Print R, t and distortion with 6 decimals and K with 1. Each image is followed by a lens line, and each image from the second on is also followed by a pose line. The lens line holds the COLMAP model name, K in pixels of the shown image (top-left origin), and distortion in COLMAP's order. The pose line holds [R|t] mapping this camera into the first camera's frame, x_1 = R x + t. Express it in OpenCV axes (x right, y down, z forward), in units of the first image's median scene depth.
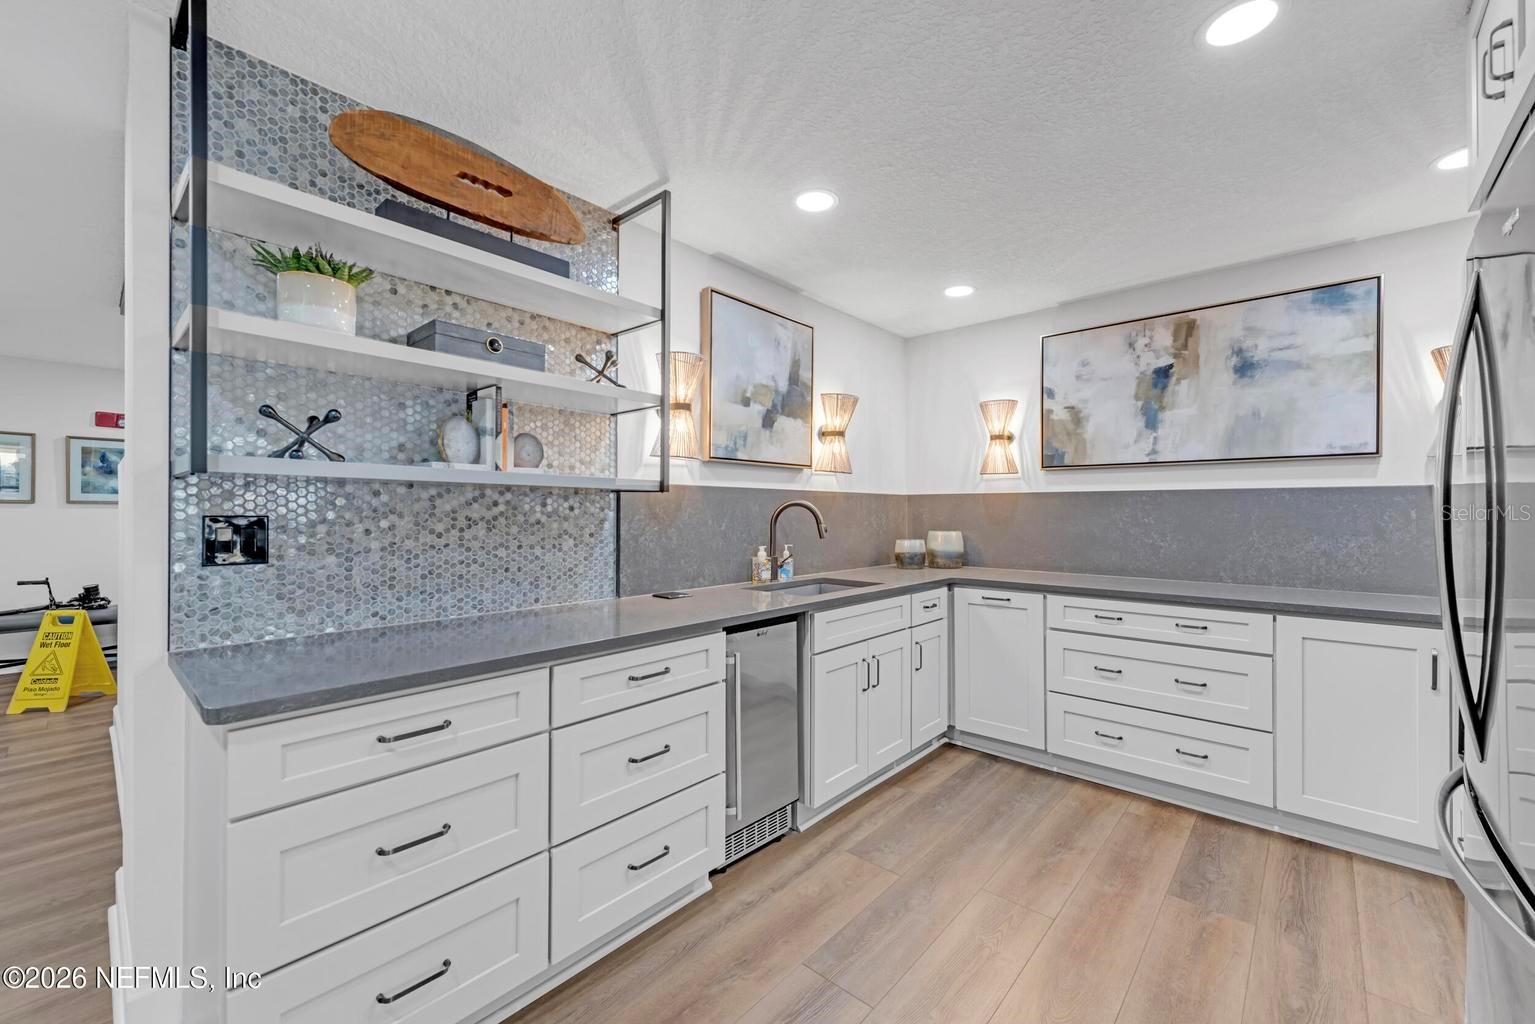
lens RADIAL K [[605.1, 0, 771.1], [0, 605.1, 513.6], [0, 0, 1]] dist [0.001144, -0.000063]
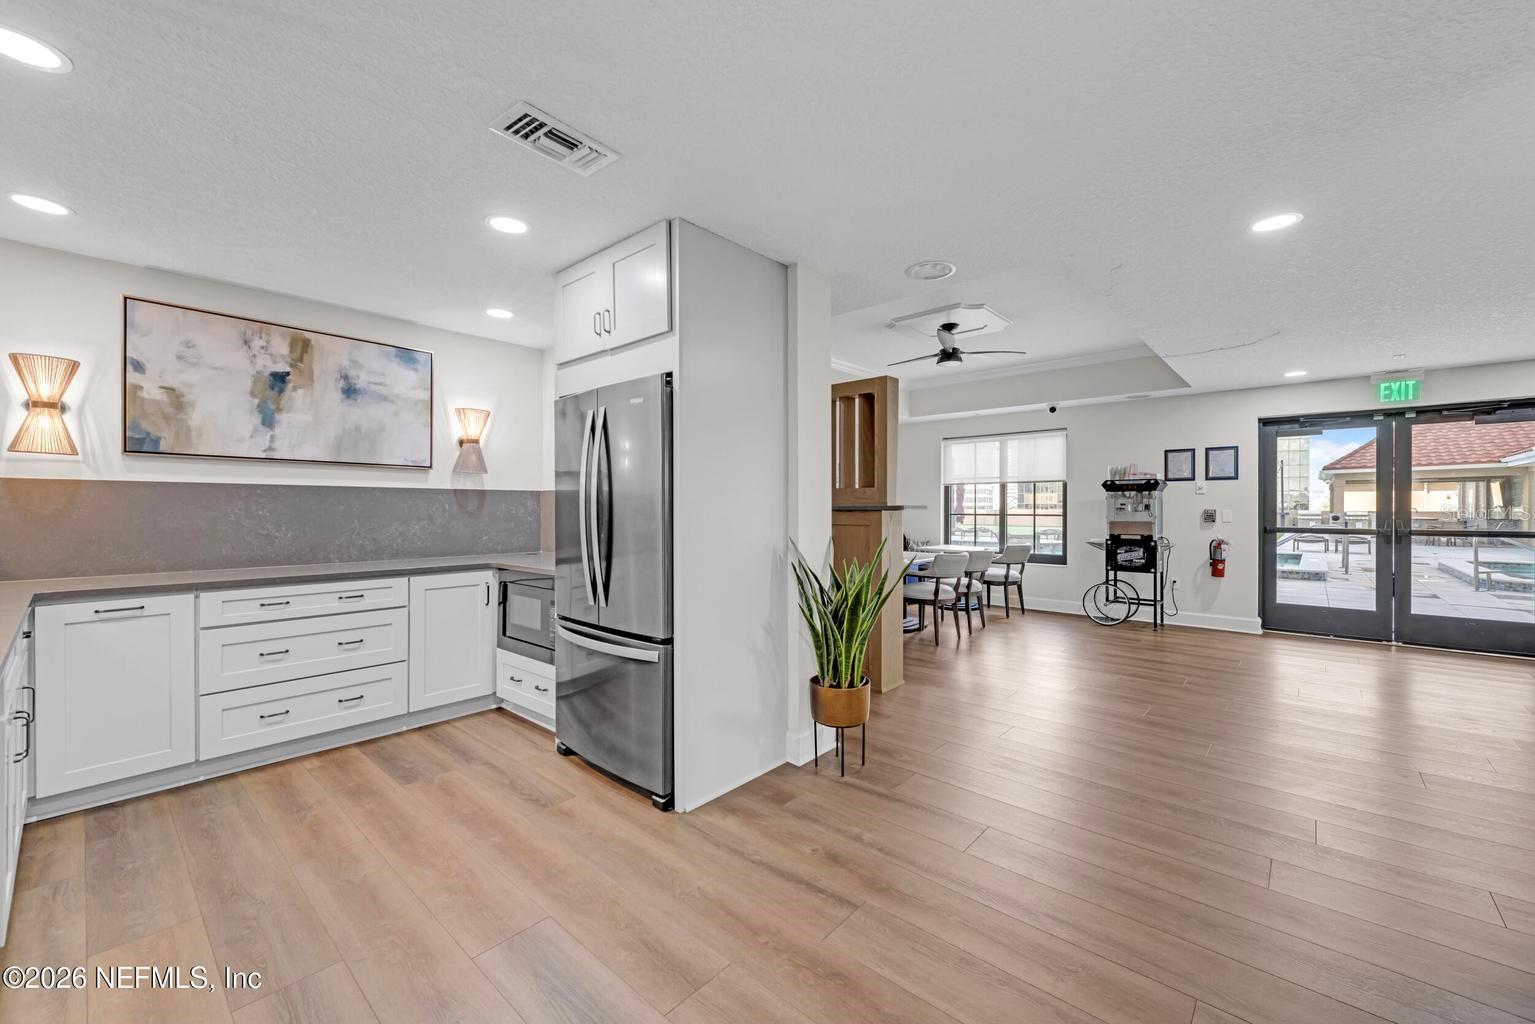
lens RADIAL K [[605.1, 0, 771.1], [0, 605.1, 513.6], [0, 0, 1]] dist [0.001144, -0.000063]
pose [[-0.007821, -0.010630, 0.999913, -0.476399], [0.000400, 0.999943, 0.010634, 0.002170], [-0.999969, 0.000483, -0.007816, 0.124930]]
